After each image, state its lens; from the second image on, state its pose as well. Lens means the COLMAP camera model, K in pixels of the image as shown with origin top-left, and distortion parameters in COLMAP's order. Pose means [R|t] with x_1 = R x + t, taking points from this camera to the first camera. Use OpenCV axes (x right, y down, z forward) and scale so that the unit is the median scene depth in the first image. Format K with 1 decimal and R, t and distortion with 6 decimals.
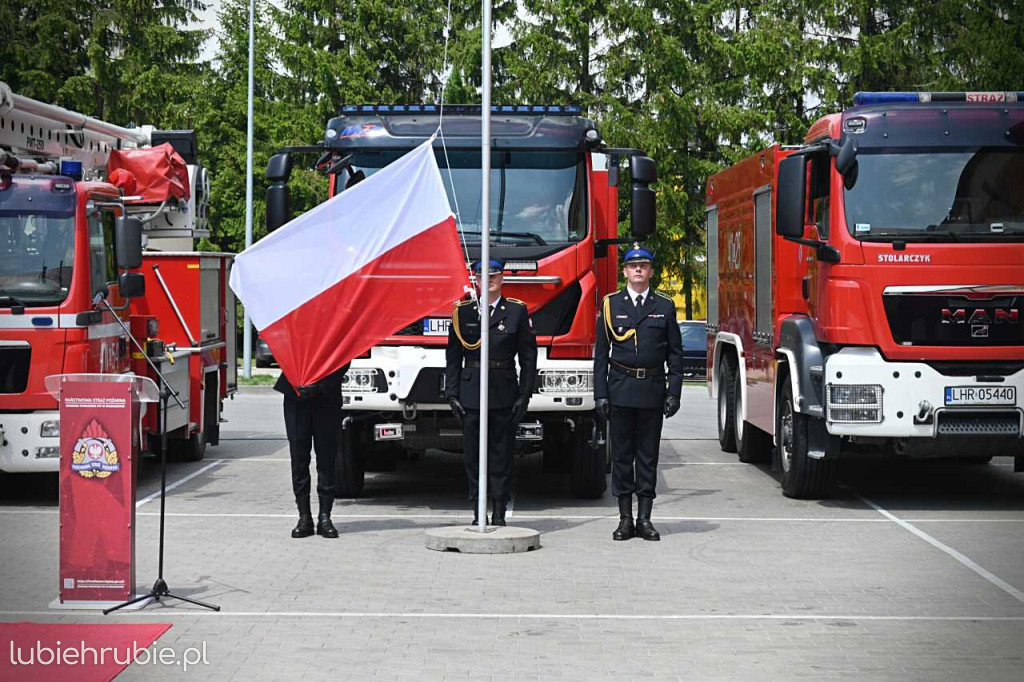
lens RADIAL K [[2152.1, 0, 512.0], [0, 2152.1, 341.0], [0, 0, 1]] dist [0.001851, 0.081396]
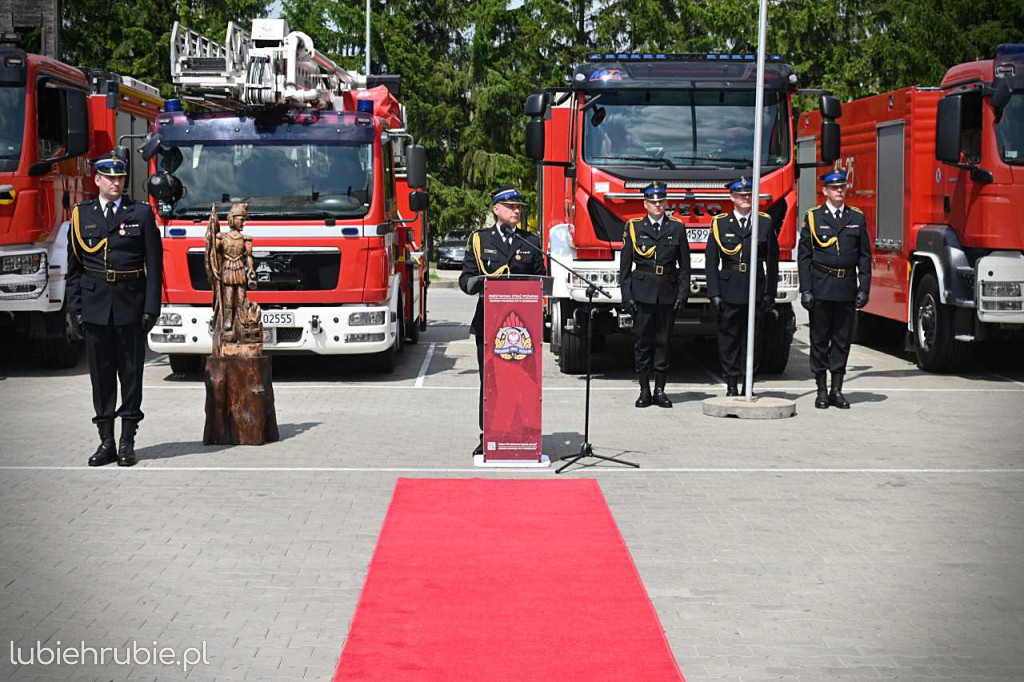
lens RADIAL K [[1706.2, 0, 512.0], [0, 1706.2, 341.0], [0, 0, 1]] dist [0.002976, 0.064334]
pose [[0.999593, -0.002919, 0.028388, -0.150647], [0.001335, 0.998448, 0.055674, -0.000650], [-0.028506, -0.055613, 0.998045, 0.023611]]
